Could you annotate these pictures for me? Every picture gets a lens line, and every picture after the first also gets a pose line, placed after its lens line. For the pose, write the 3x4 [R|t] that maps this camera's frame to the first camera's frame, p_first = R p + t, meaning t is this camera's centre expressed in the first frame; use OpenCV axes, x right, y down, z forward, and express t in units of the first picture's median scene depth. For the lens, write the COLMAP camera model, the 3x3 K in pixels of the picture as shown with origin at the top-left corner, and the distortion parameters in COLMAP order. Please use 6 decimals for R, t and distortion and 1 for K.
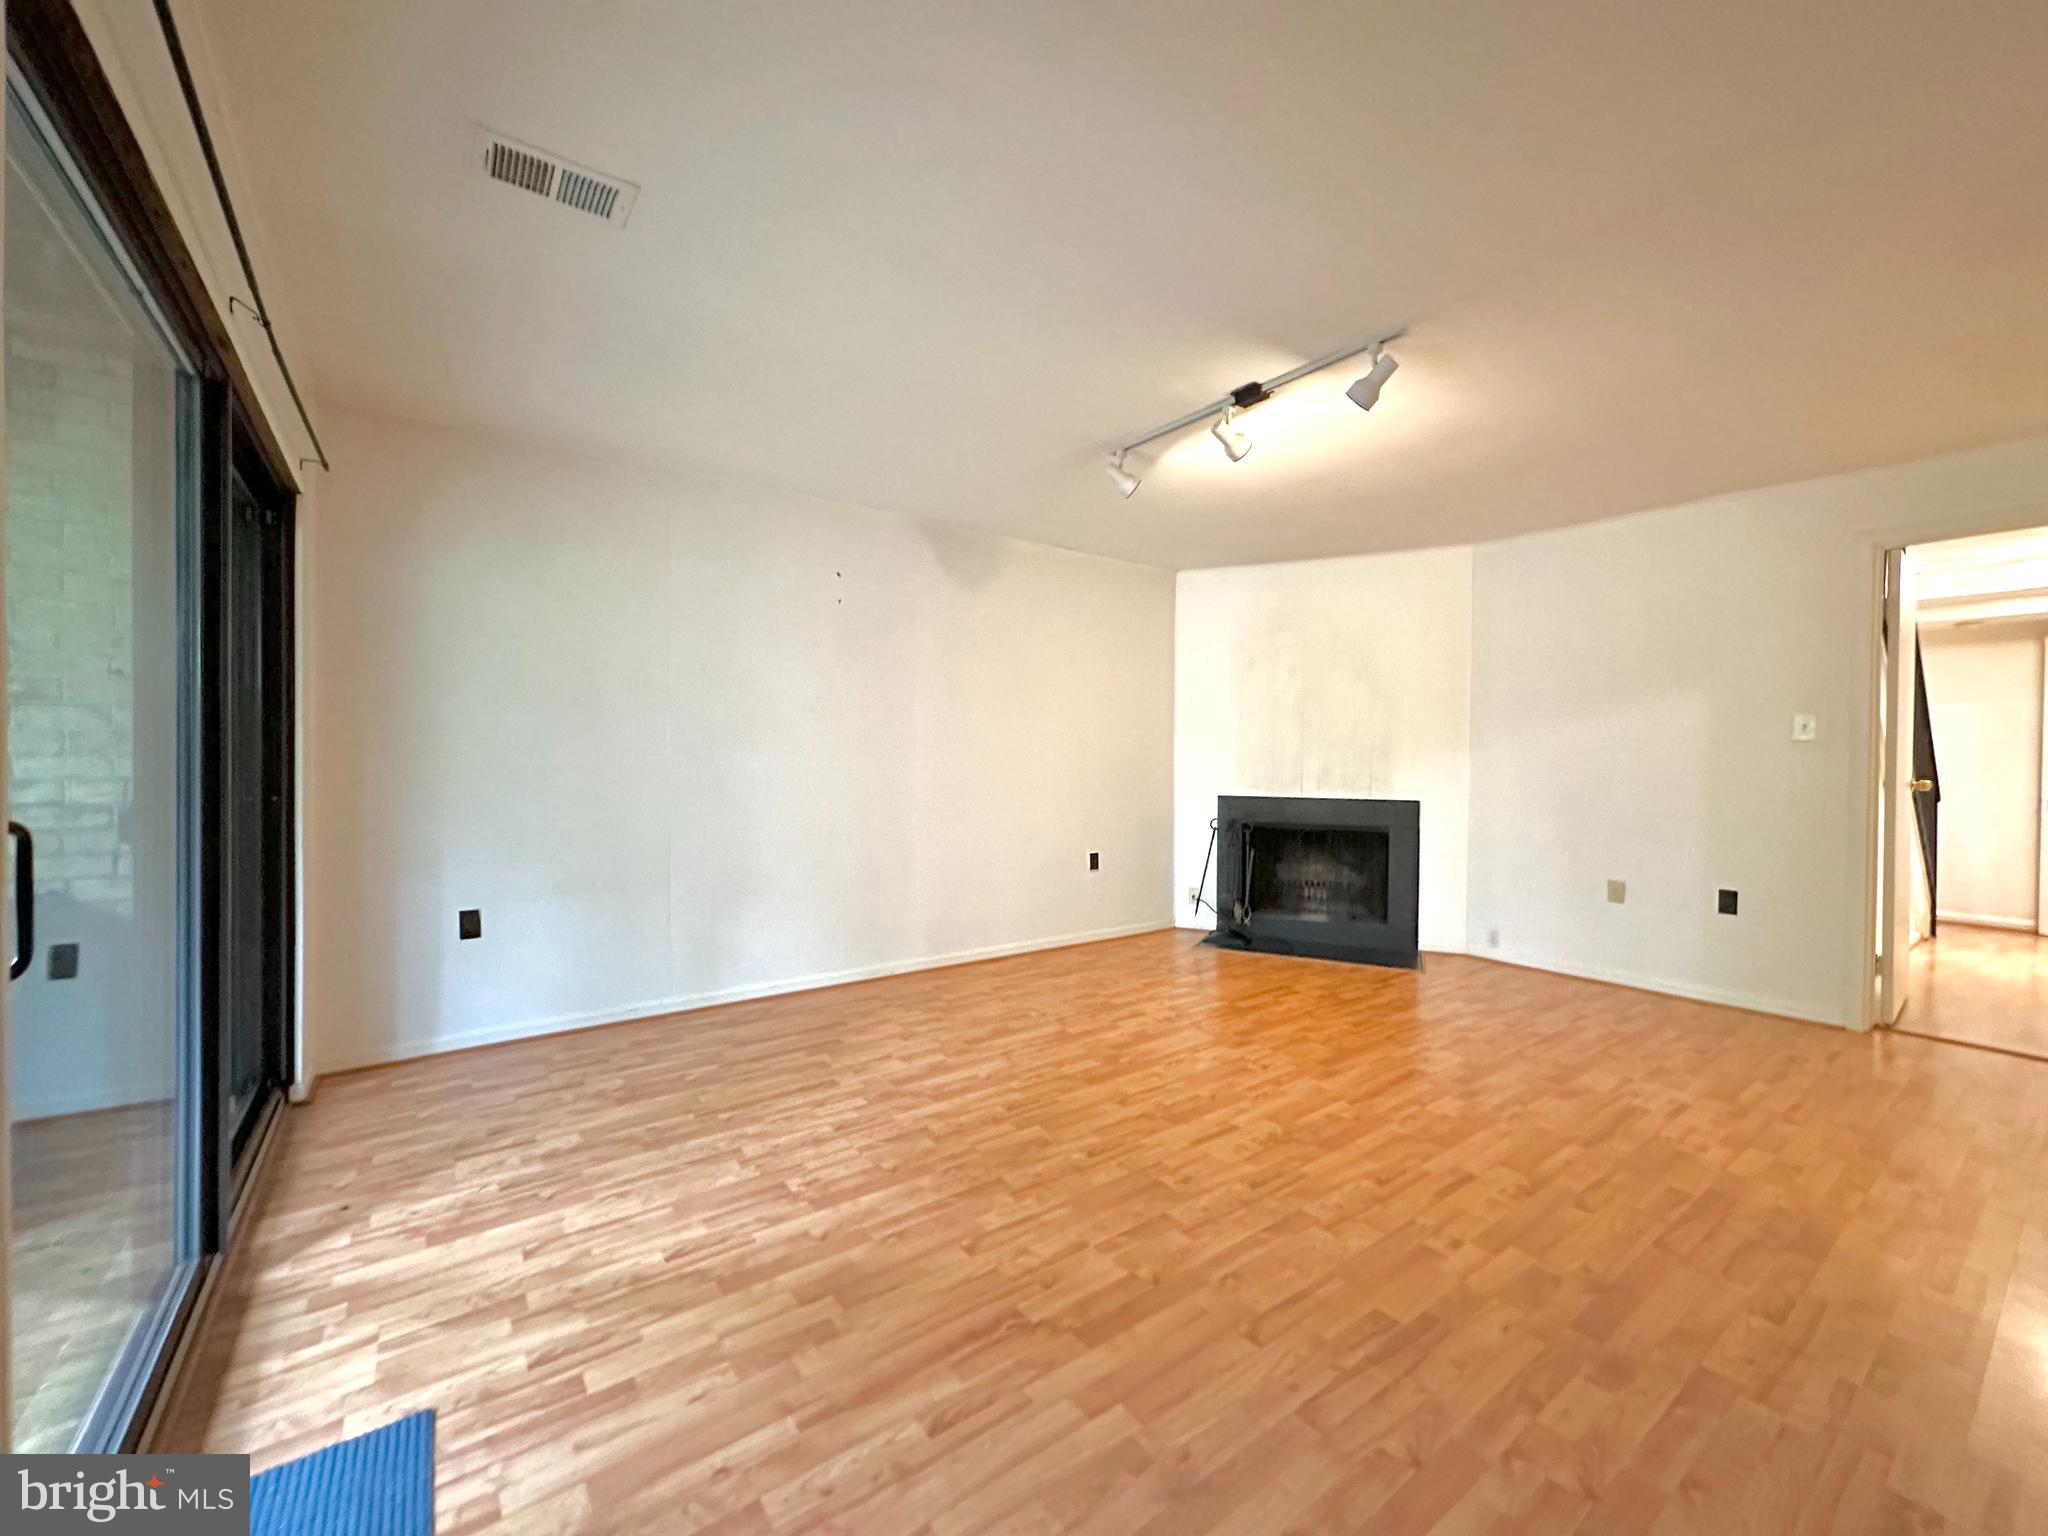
lens RADIAL K [[817.5, 0, 1021.9], [0, 817.5, 765.3], [0, 0, 1]] dist [-0.001001, 0.001063]
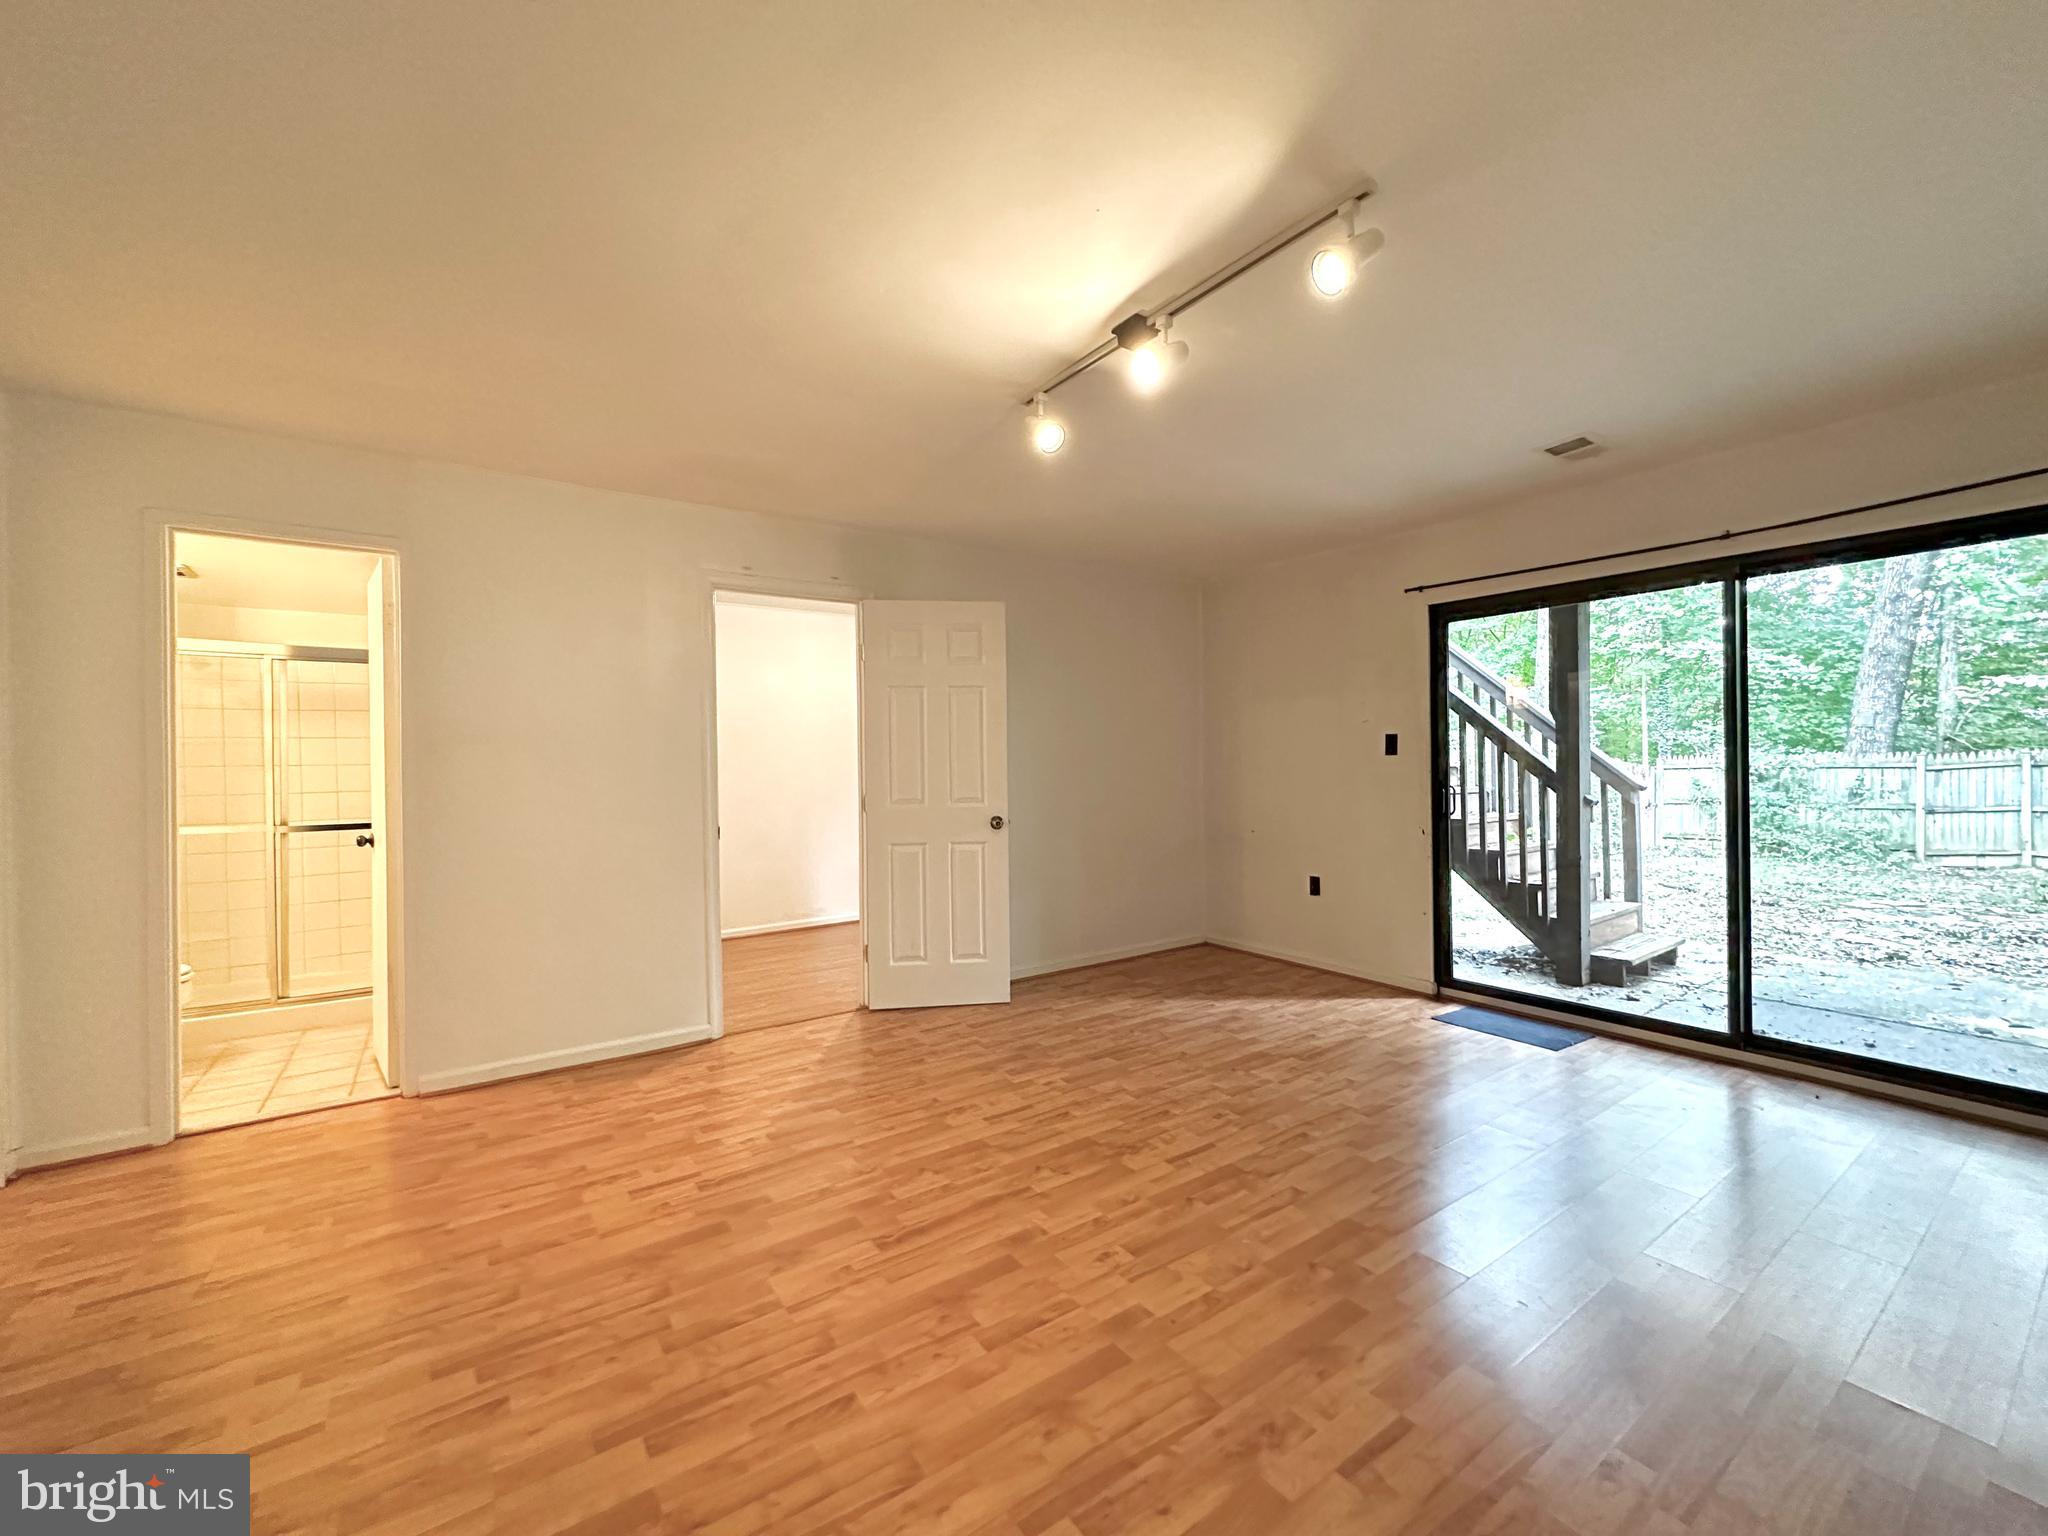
lens RADIAL K [[817.5, 0, 1020.9], [0, 817.5, 760.5], [0, 0, 1]] dist [-0.001001, 0.001063]
pose [[-0.999730, 0.004350, 0.022812, 0.530911], [0.004522, 0.999962, 0.007471, -0.057620], [-0.022779, 0.007573, -0.999712, 2.531849]]
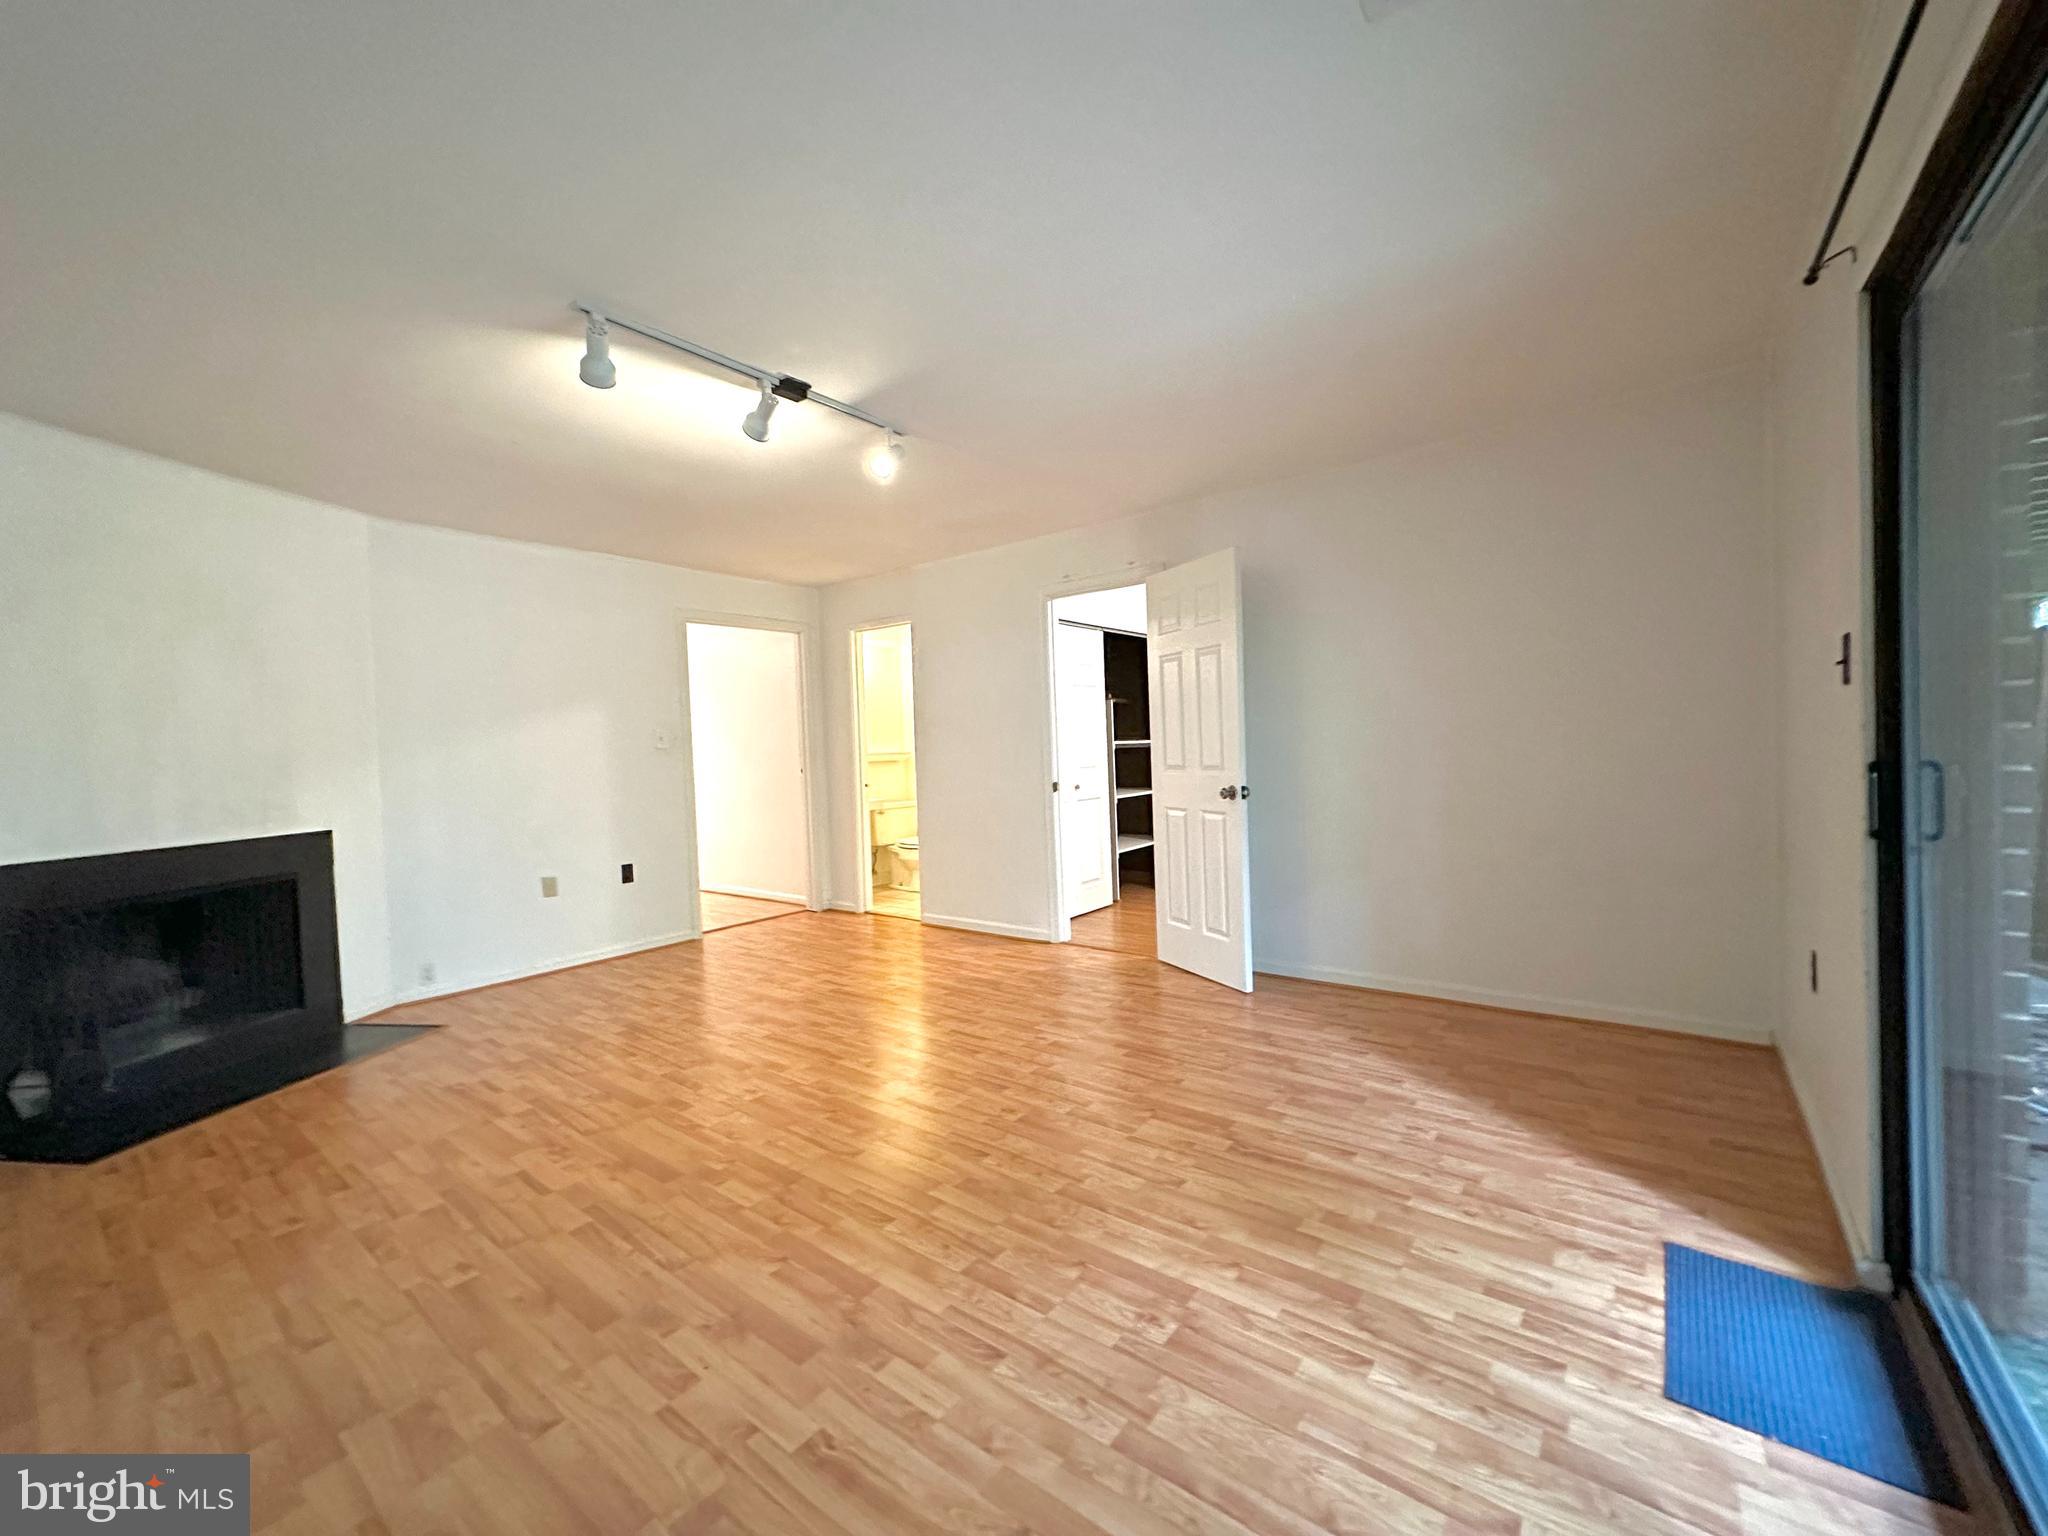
lens RADIAL K [[817.5, 0, 1022.6], [0, 817.5, 764.6], [0, 0, 1]] dist [-0.001001, 0.001063]
pose [[-0.275004, -0.020033, 0.961234, -1.041938], [0.045584, 0.998387, 0.033848, -0.035027], [-0.960362, 0.053125, -0.273647, 1.429815]]
